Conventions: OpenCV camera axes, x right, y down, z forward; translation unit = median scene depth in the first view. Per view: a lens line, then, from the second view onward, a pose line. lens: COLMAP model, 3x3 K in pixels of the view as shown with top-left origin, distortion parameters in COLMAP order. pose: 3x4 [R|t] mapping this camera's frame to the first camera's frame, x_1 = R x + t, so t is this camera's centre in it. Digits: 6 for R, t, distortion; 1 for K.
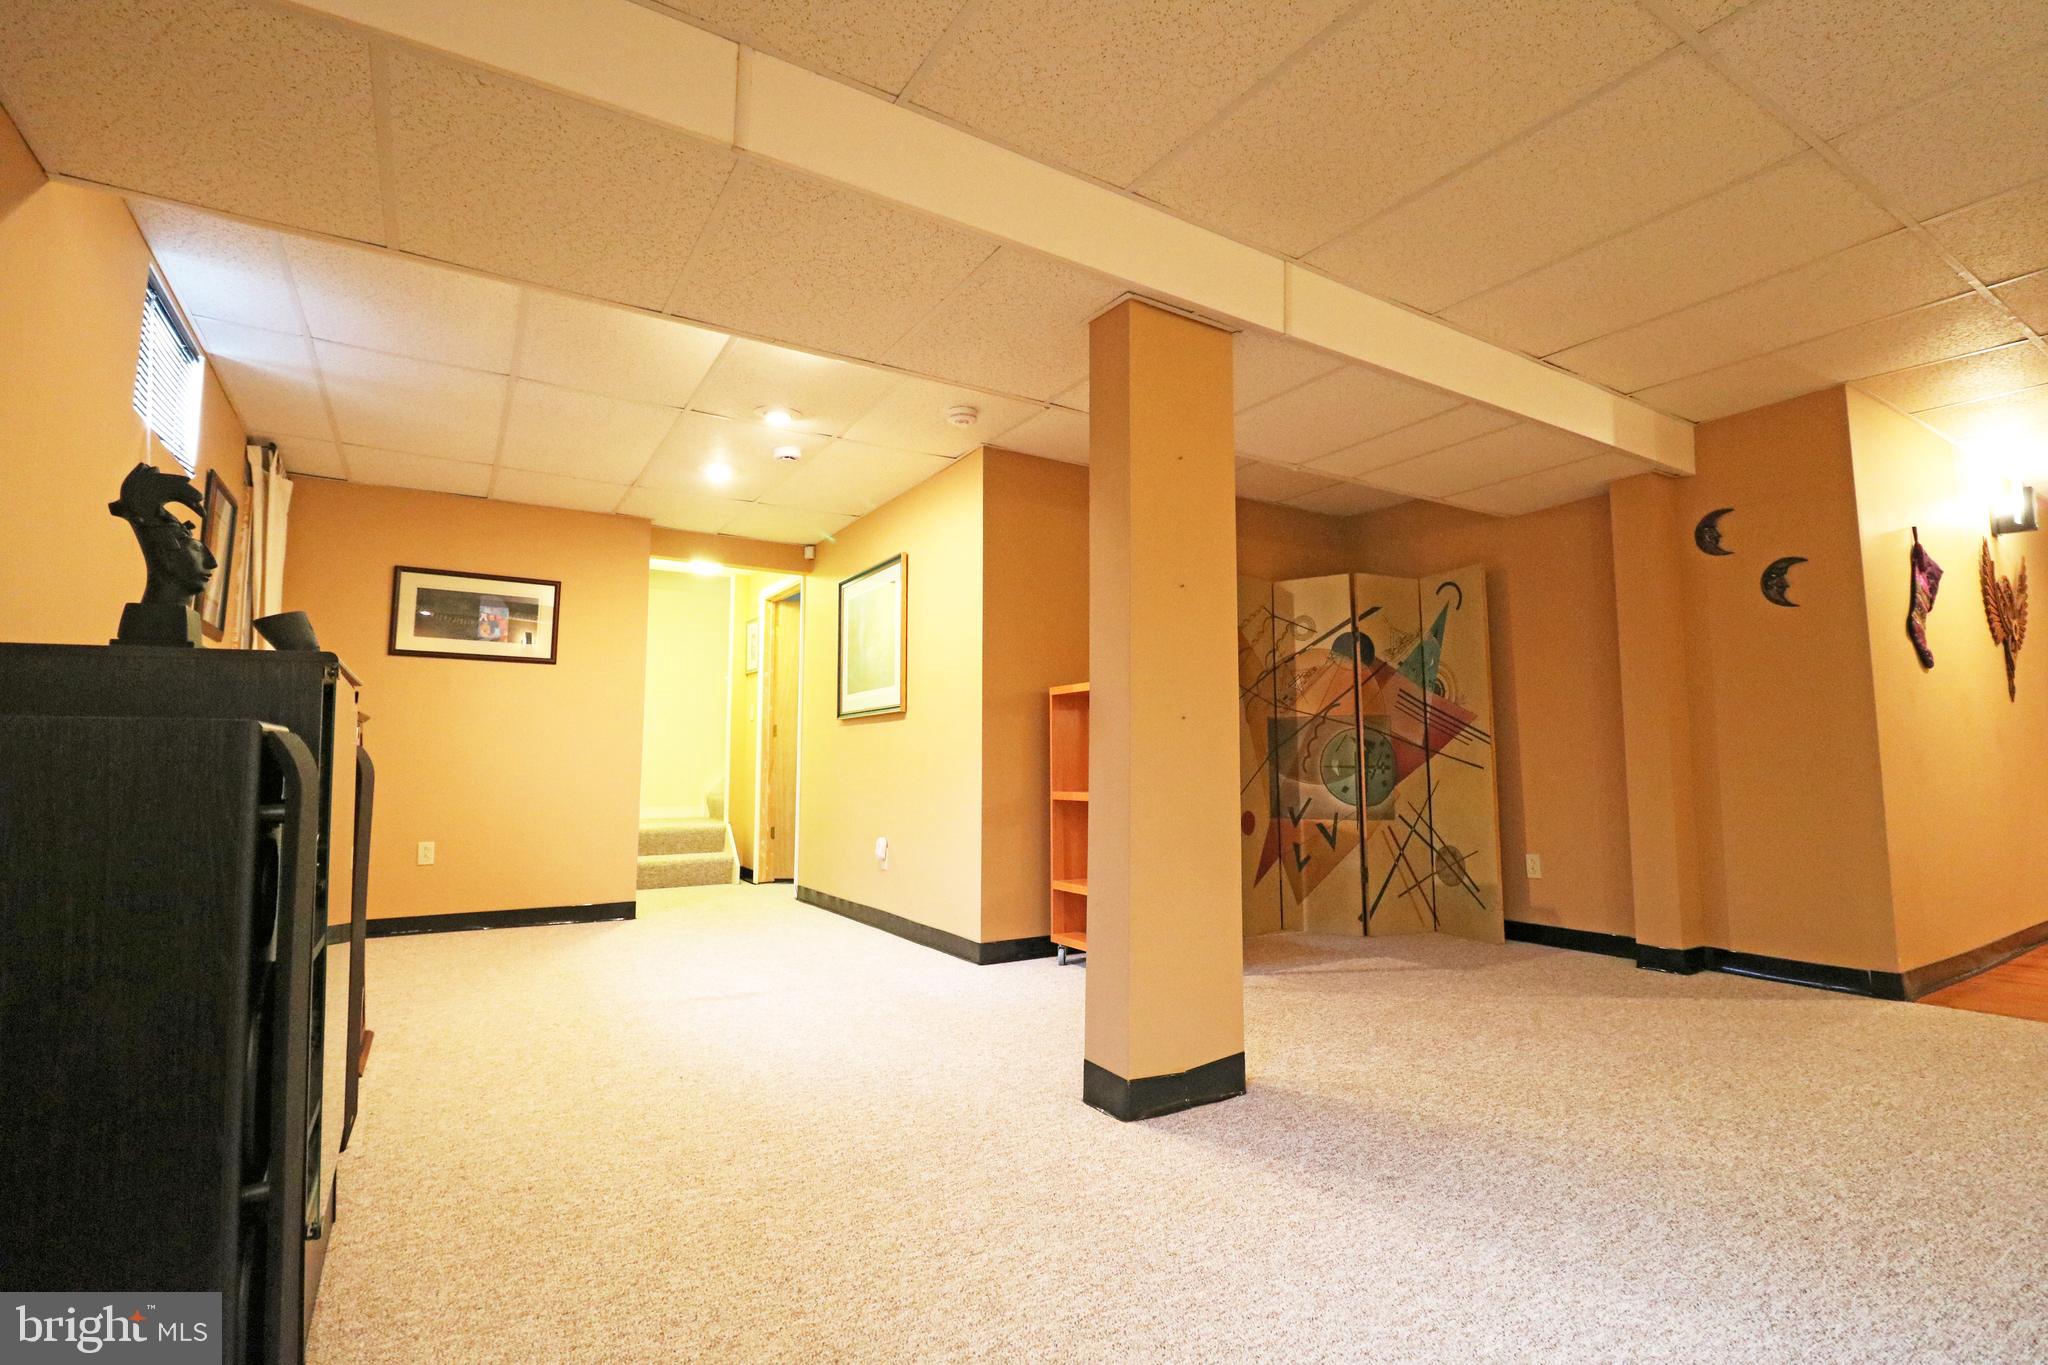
lens RADIAL K [[955.0, 0, 1038.4], [0, 955.0, 679.4], [0, 0, 1]] dist [0.008385, -0.005496]
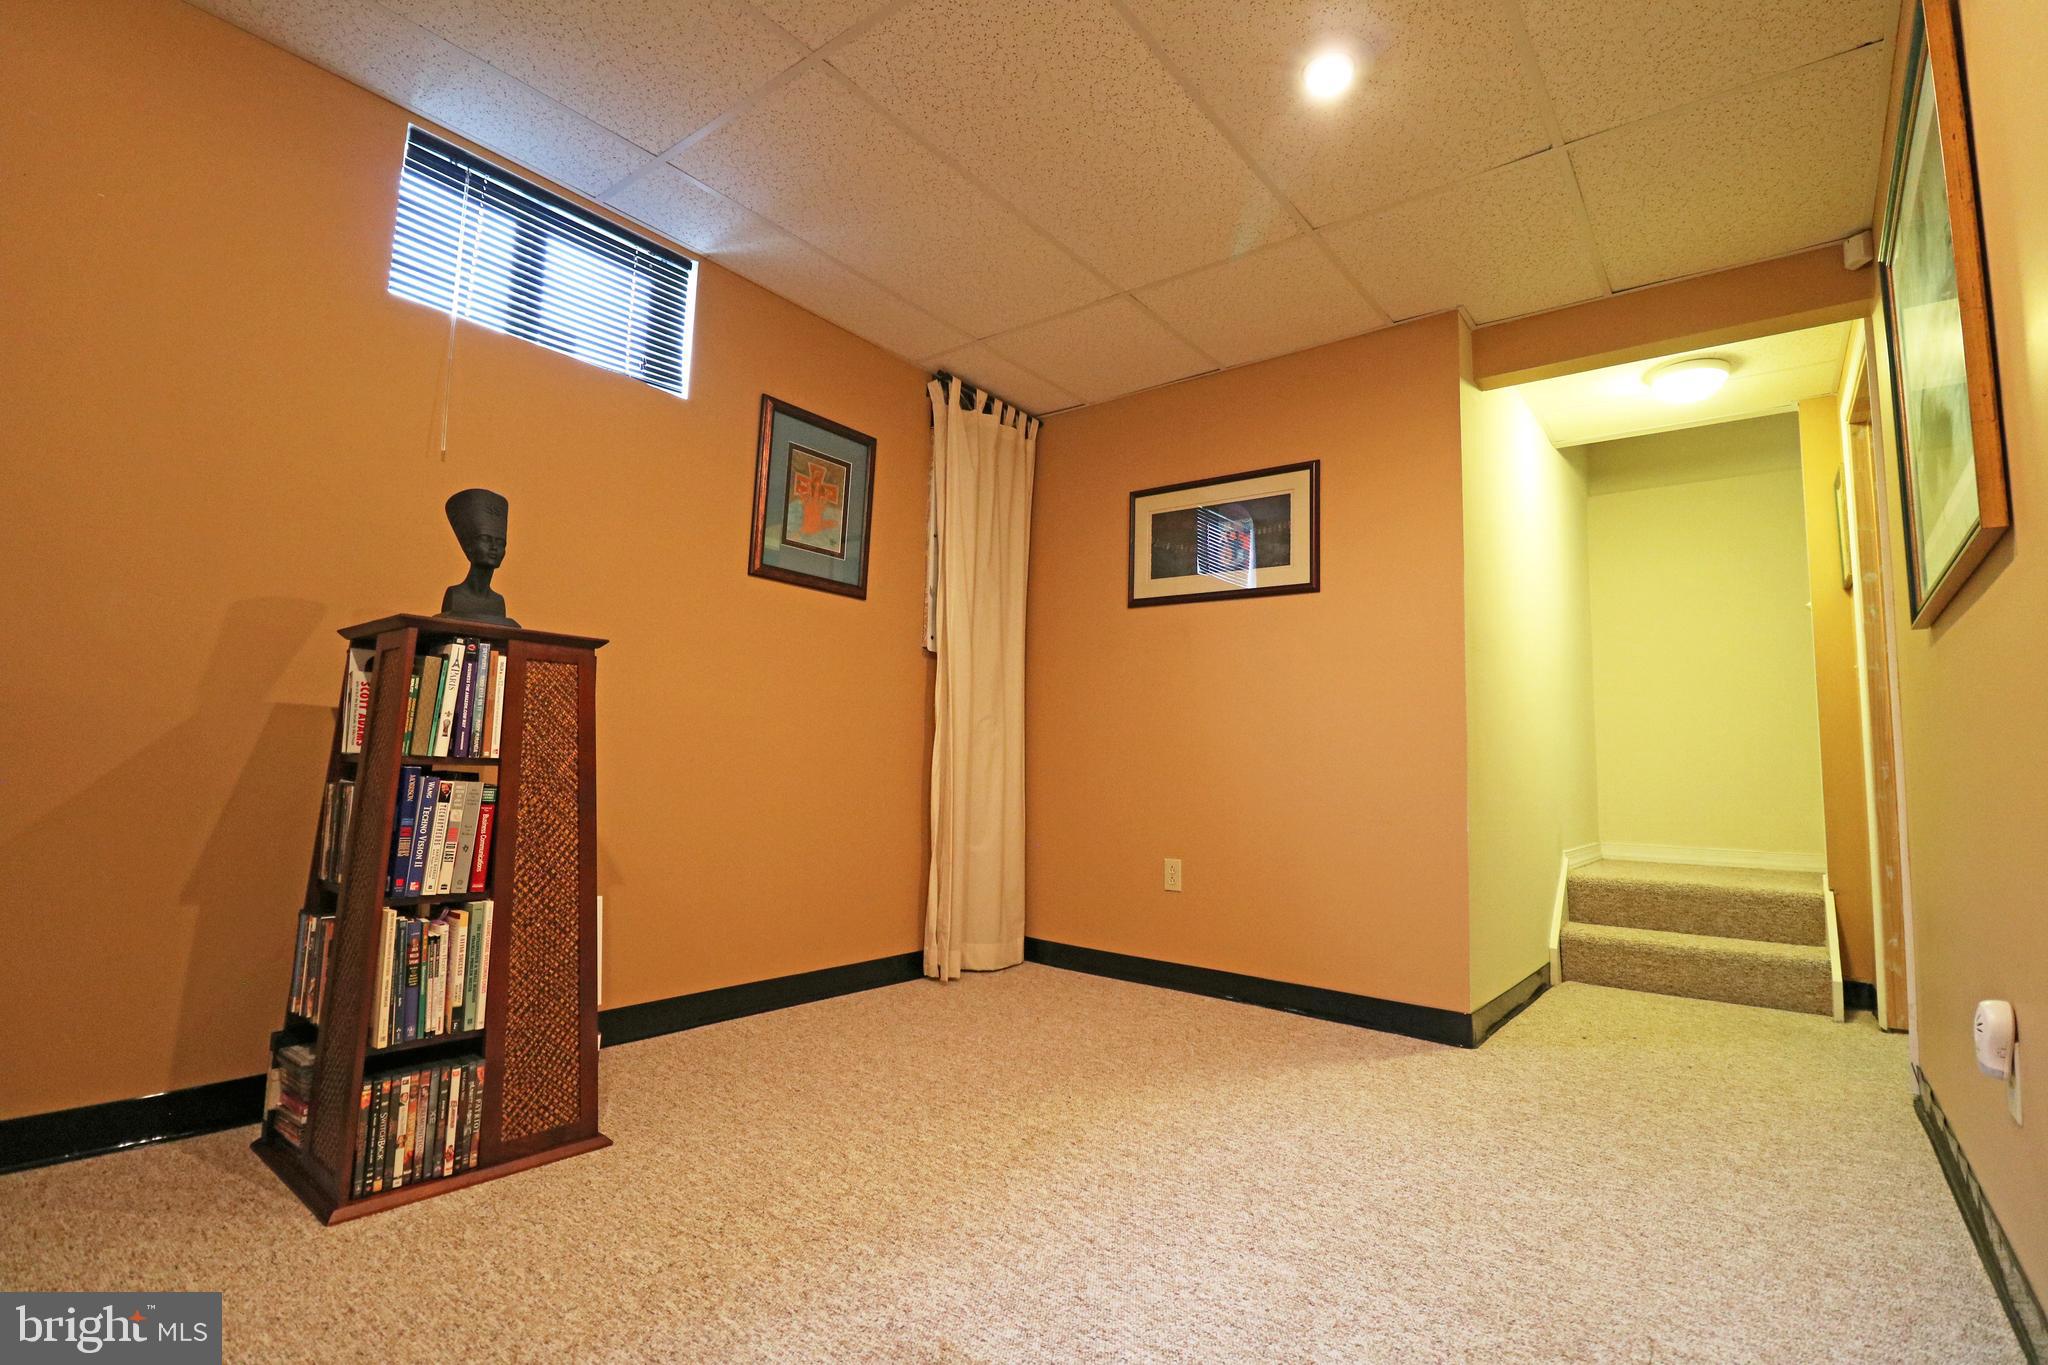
lens RADIAL K [[955.0, 0, 1045.8], [0, 955.0, 664.9], [0, 0, 1]] dist [0.008385, -0.005496]
pose [[0.355103, -0.093814, -0.930108, 0.006471], [0.052355, 0.995386, -0.080409, 0.077076], [0.933360, -0.020143, 0.358376, 0.651280]]
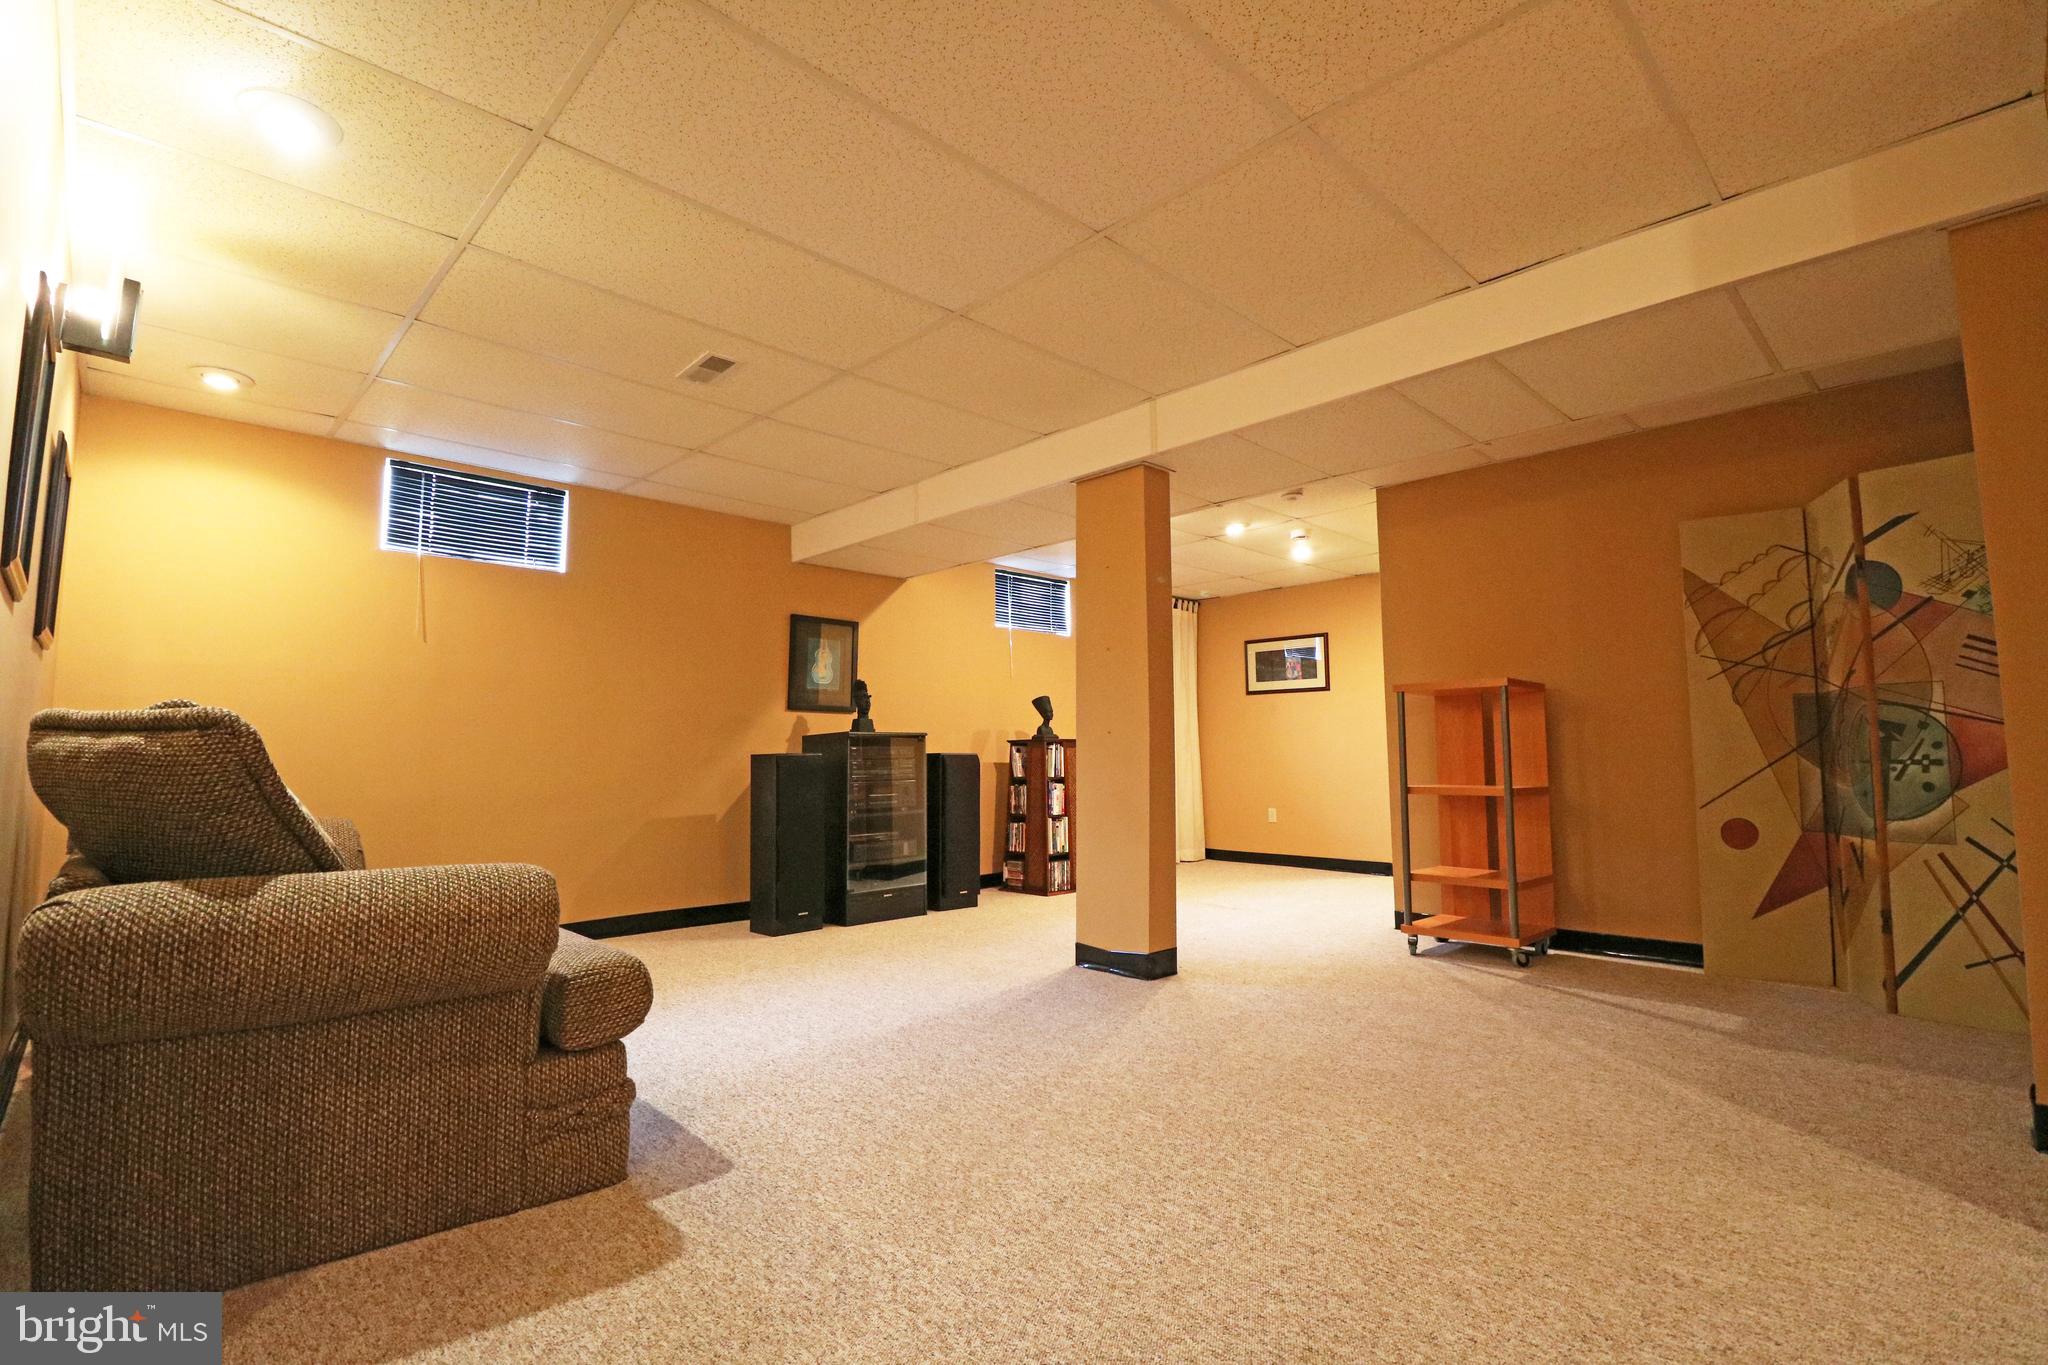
lens RADIAL K [[955.0, 0, 1055.1], [0, 955.0, 662.4], [0, 0, 1]] dist [0.008385, -0.005496]
pose [[0.231176, -0.101949, -0.967556, 0.849425], [0.094178, 0.992169, -0.082041, 0.022786], [0.968343, -0.072157, 0.238968, 0.276909]]
